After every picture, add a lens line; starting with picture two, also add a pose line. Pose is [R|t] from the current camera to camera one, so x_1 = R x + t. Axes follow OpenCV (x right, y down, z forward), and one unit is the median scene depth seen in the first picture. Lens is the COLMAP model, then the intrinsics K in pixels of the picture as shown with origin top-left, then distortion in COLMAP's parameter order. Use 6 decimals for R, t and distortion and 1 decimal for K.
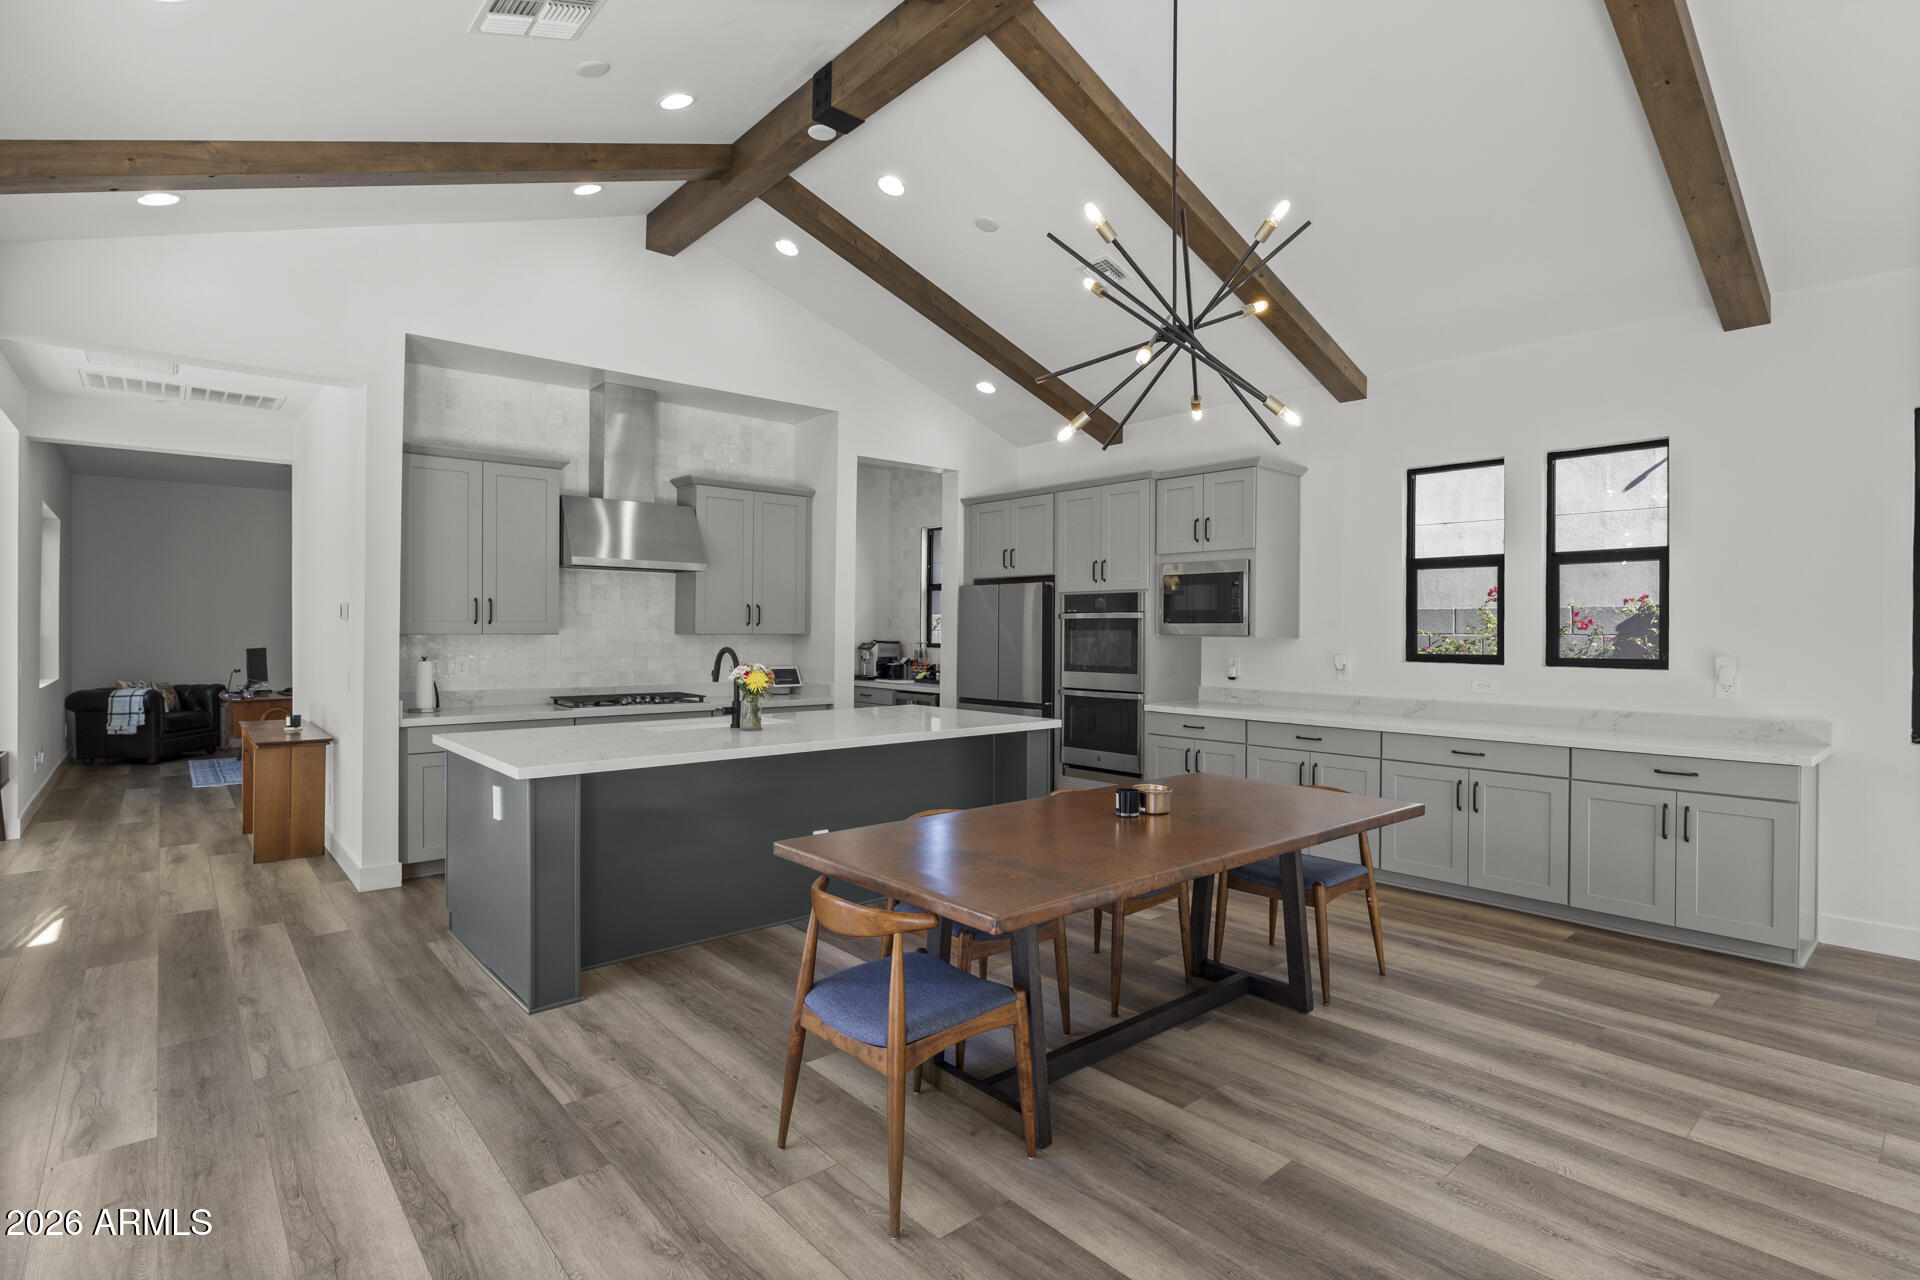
lens RADIAL K [[937.1, 0, 961.4], [0, 937.1, 633.4], [0, 0, 1]] dist [-0.014064, 0.000051]
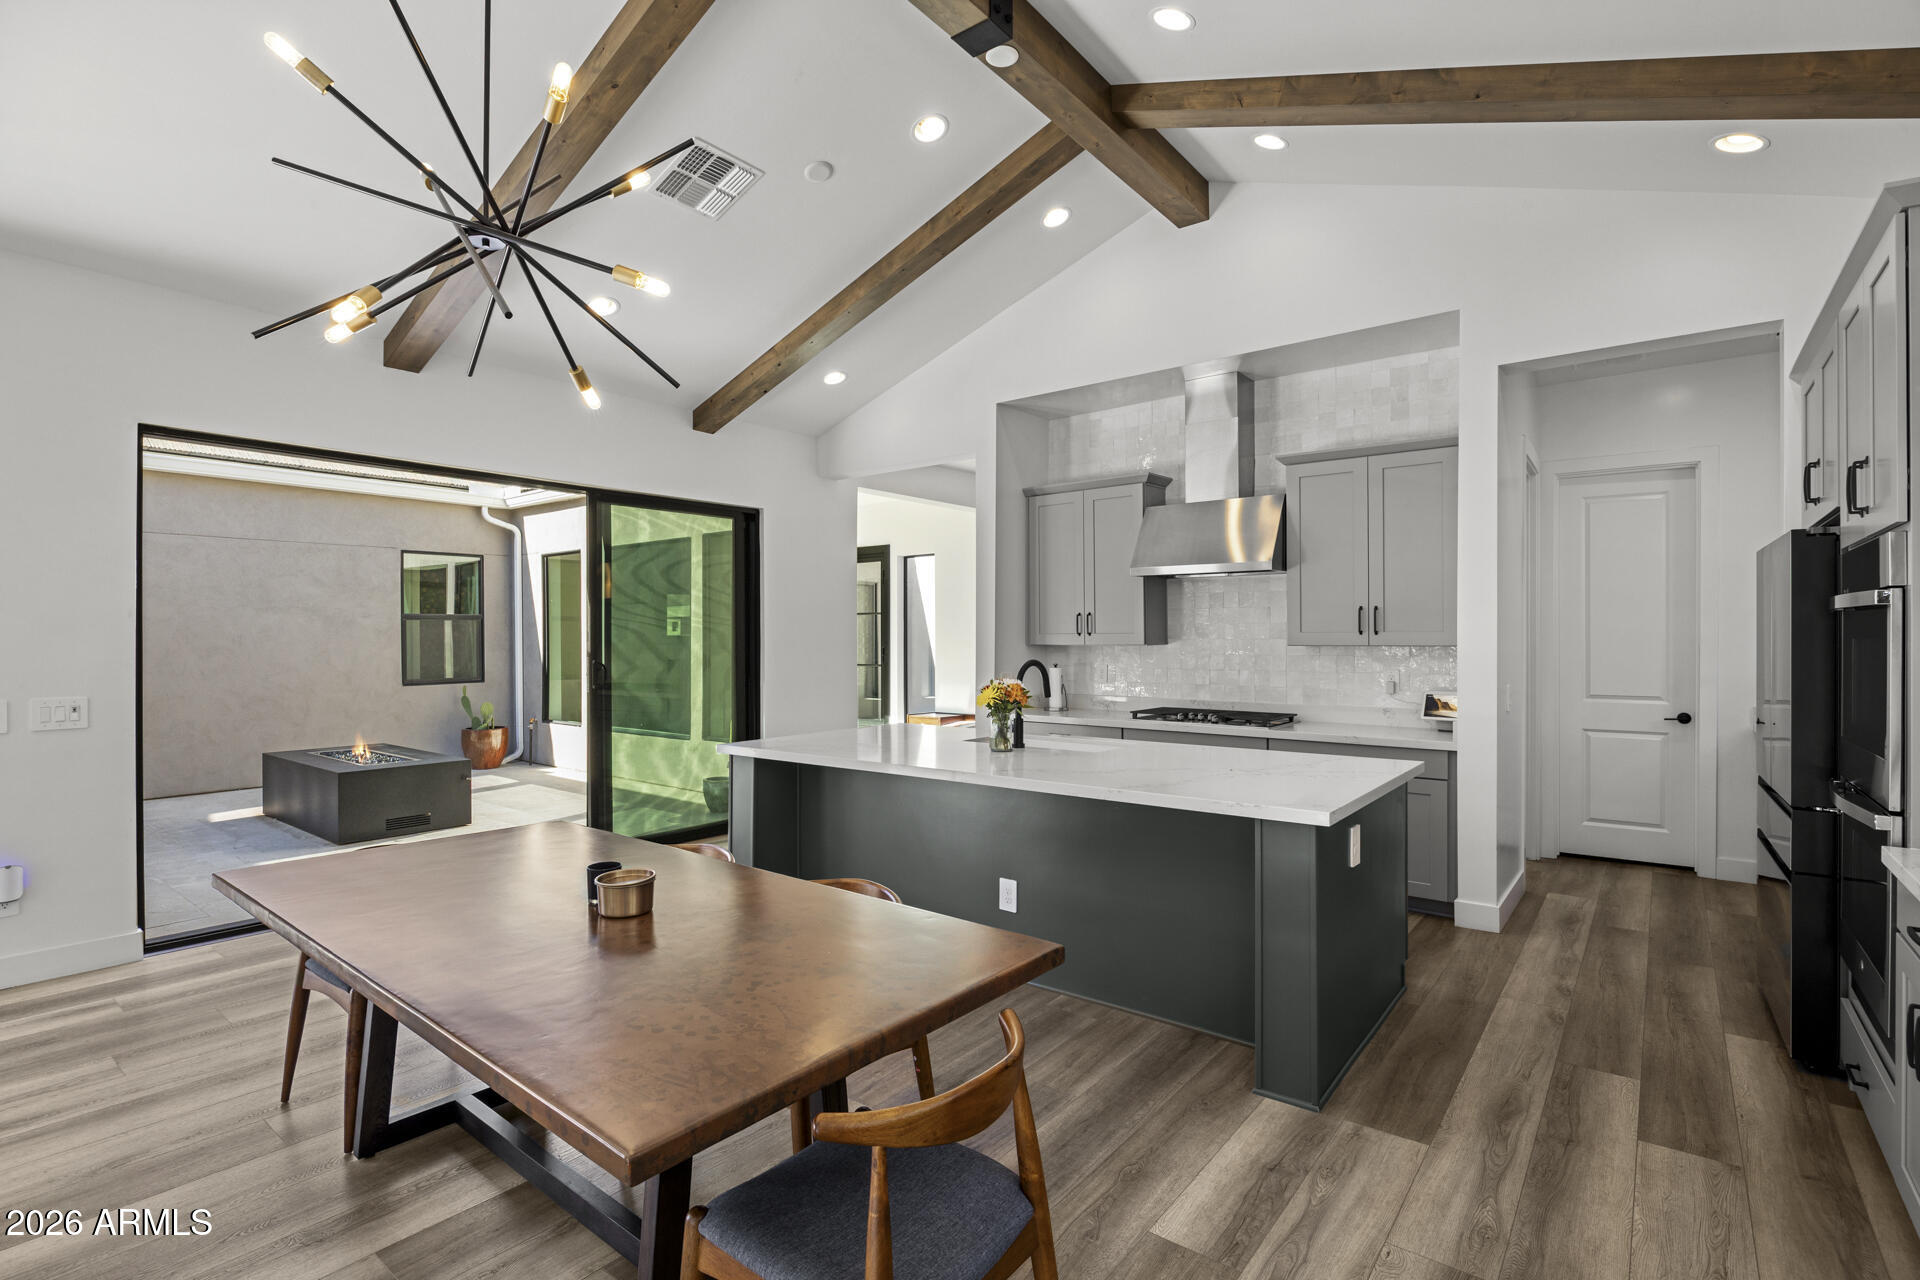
lens RADIAL K [[892.8, 0, 959.2], [0, 892.8, 644.4], [0, 0, 1]] dist [-0.017742, -0.000628]
pose [[0.192735, -0.000707, -0.981251, 0.559678], [-0.001312, 0.999999, -0.000978, 0.001437], [0.981250, 0.001476, 0.192734, 0.716853]]
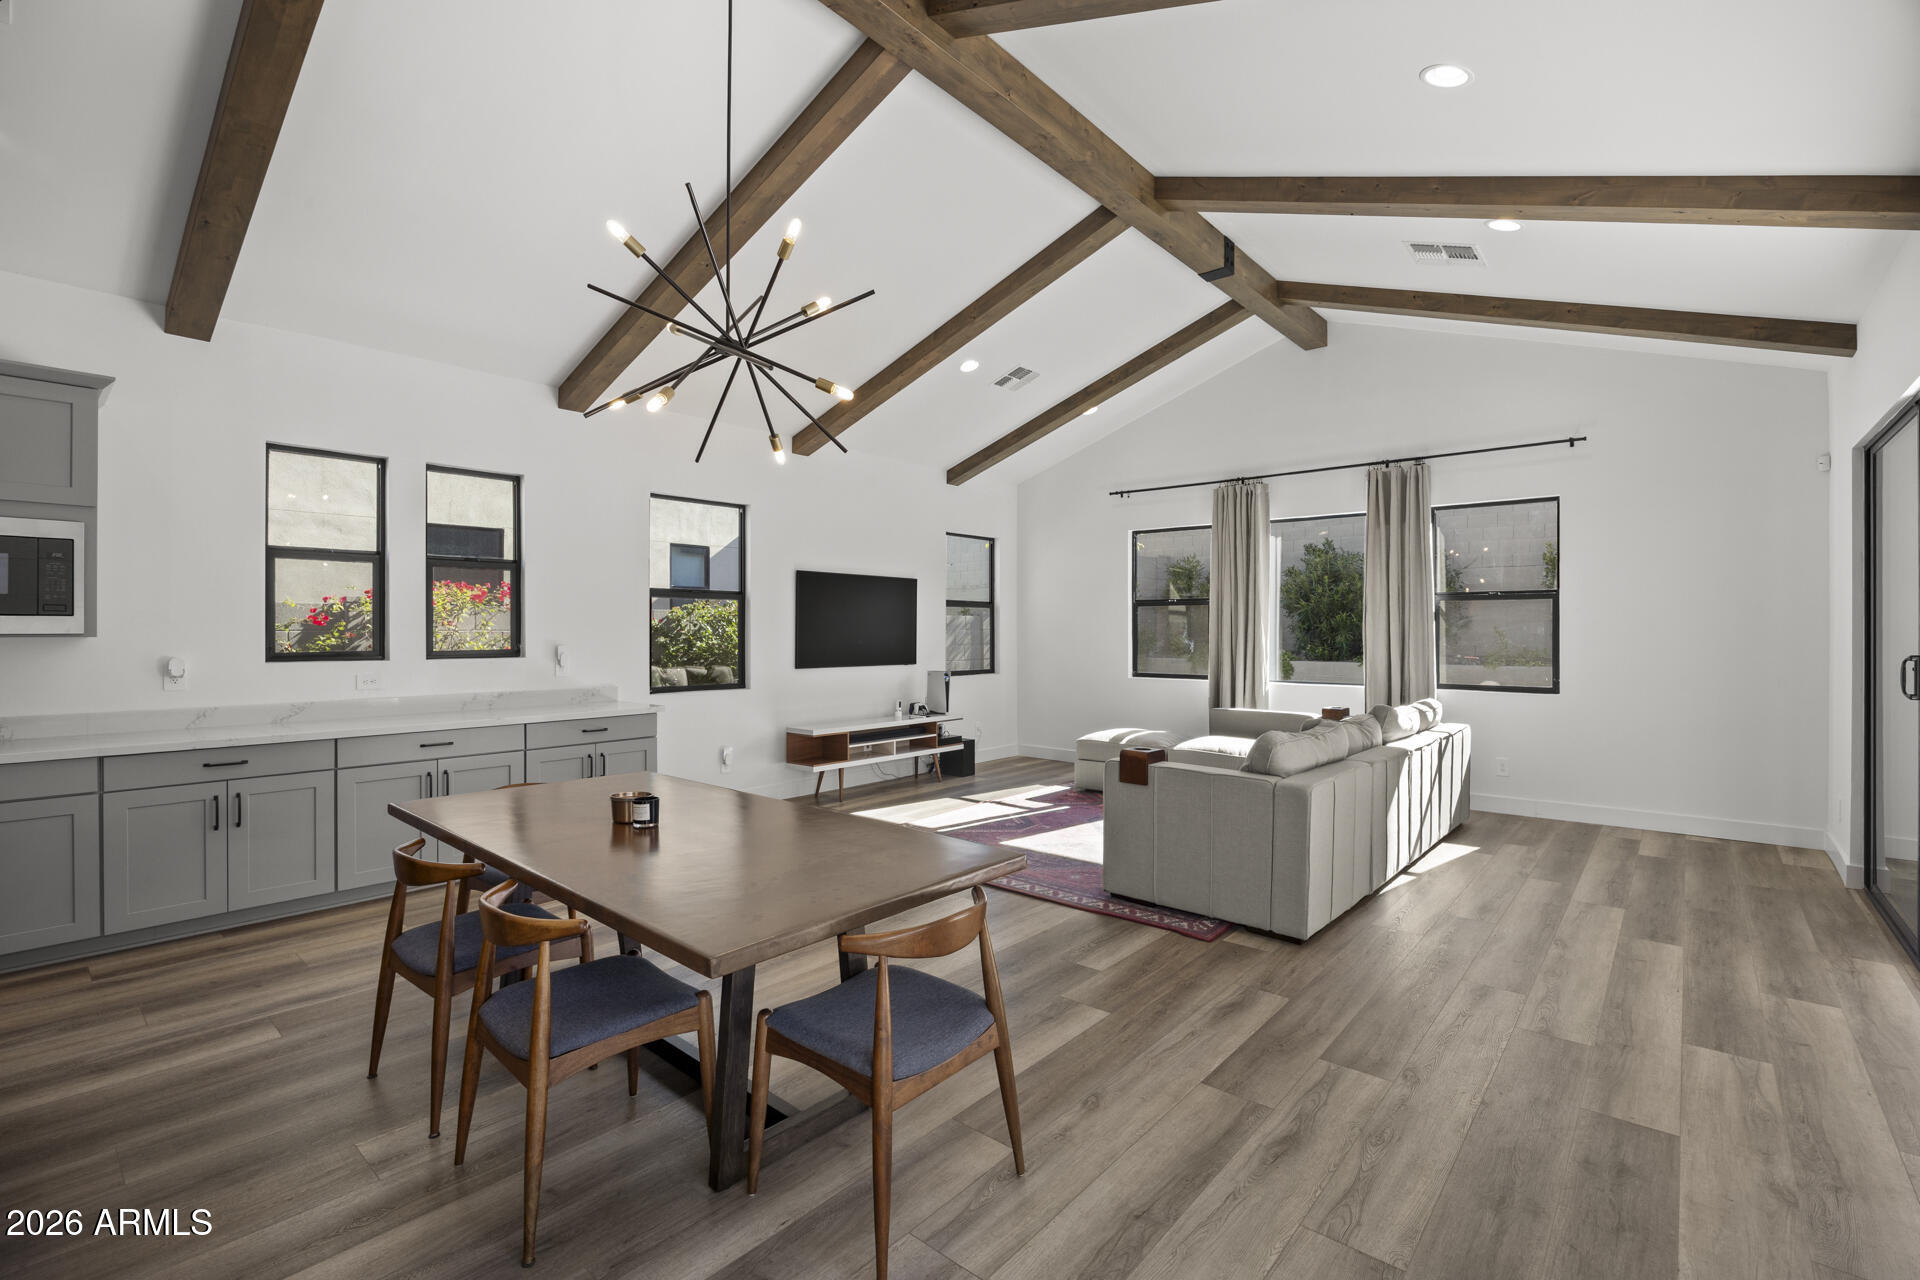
lens RADIAL K [[857.3, 0, 963.7], [0, 857.3, 629.5], [0, 0, 1]] dist [-0.010581, -0.000162]
pose [[-0.153286, -0.004014, 0.988174, -0.452339], [0.001404, 0.999990, 0.004280, -0.003532], [-0.988181, 0.002044, -0.153278, 0.517646]]
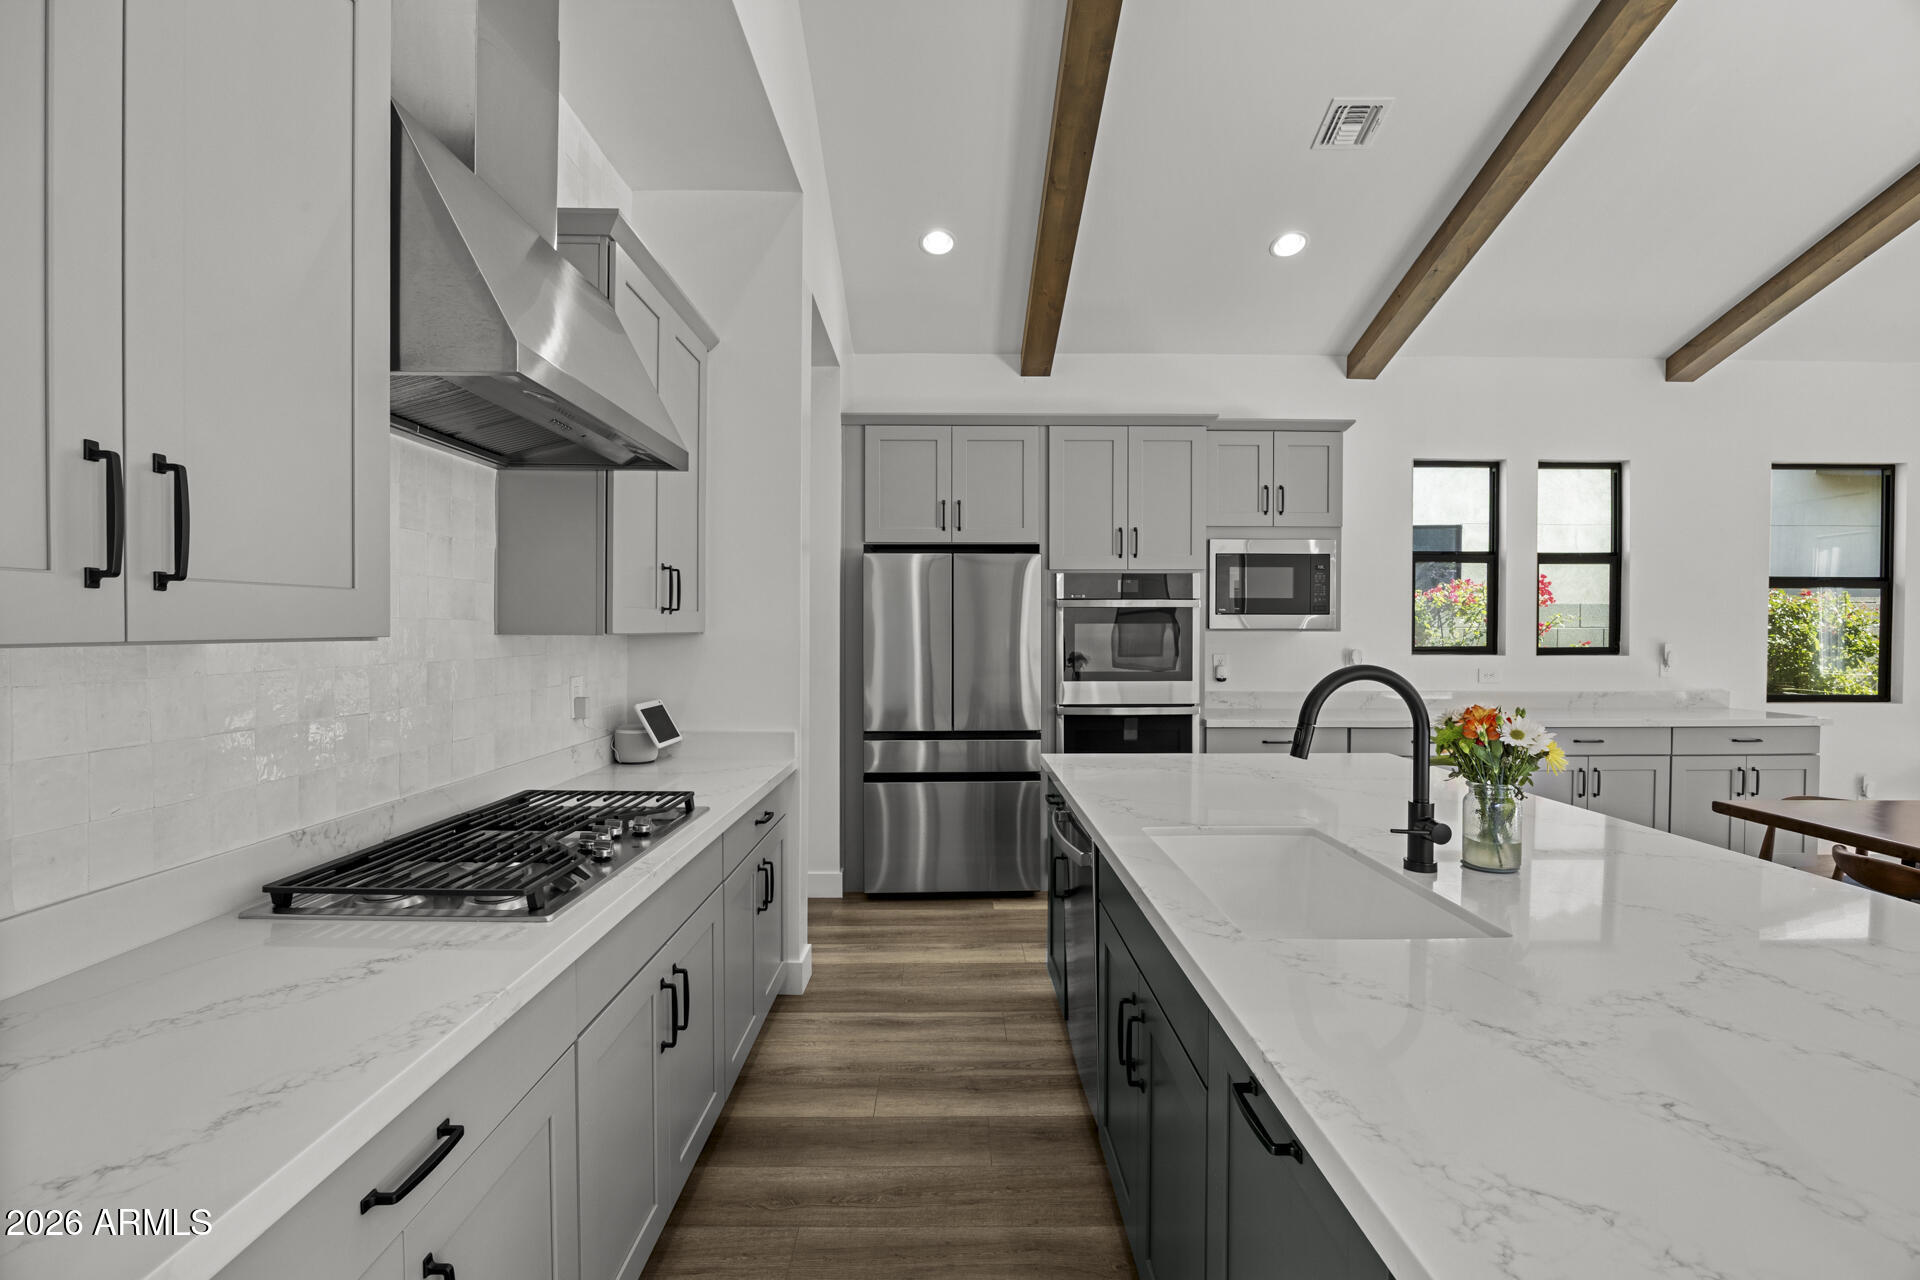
lens RADIAL K [[874.6, 0, 960.0], [0, 874.6, 640.0], [0, 0, 1]] dist [-0.002325, -0.000307]
pose [[0.632580, -0.015129, 0.774347, -0.599465], [0.003199, 0.999852, 0.016921, -0.002717], [-0.774489, -0.008226, 0.632534, 0.852148]]
